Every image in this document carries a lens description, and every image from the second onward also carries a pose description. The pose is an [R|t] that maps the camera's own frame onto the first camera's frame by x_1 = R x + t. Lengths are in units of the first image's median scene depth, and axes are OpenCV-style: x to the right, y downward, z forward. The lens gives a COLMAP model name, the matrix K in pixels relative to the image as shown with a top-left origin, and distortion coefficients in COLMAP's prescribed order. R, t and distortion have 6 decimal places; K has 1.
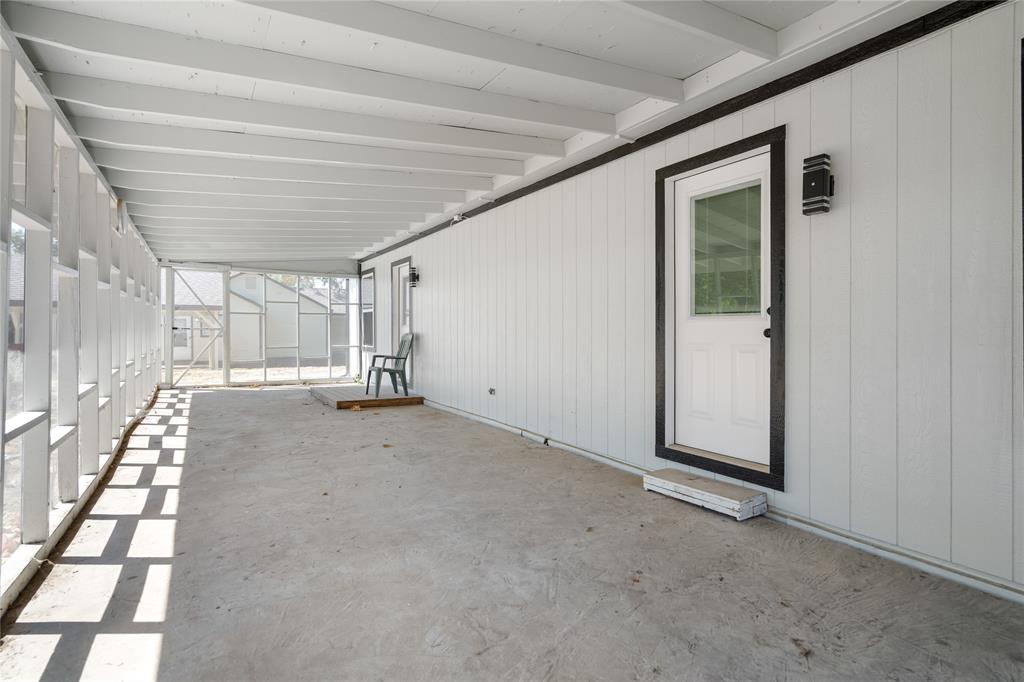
lens RADIAL K [[469.8, 0, 511.3], [0, 469.8, 327.2], [0, 0, 1]] dist [-0.000932, -0.000028]
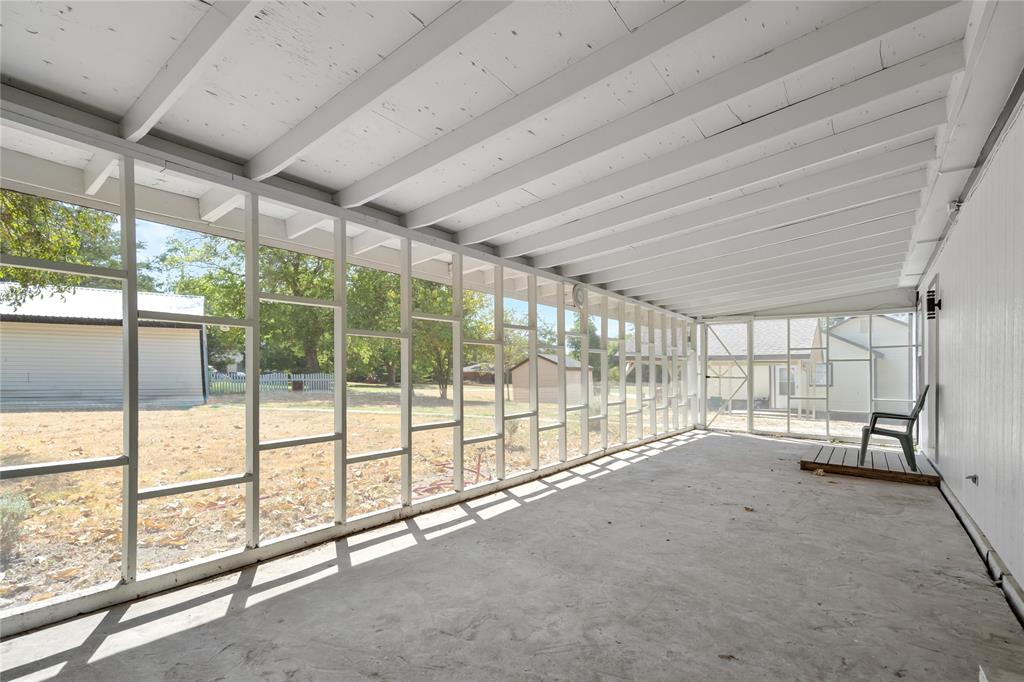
lens RADIAL K [[495.2, 0, 511.5], [0, 495.2, 375.5], [0, 0, 1]] dist [0.000268, 0.000131]
pose [[0.357648, -0.000032, -0.933857, 0.523710], [-0.000874, 1.000000, -0.000368, 0.000896], [0.933856, 0.000948, 0.357647, 0.291813]]
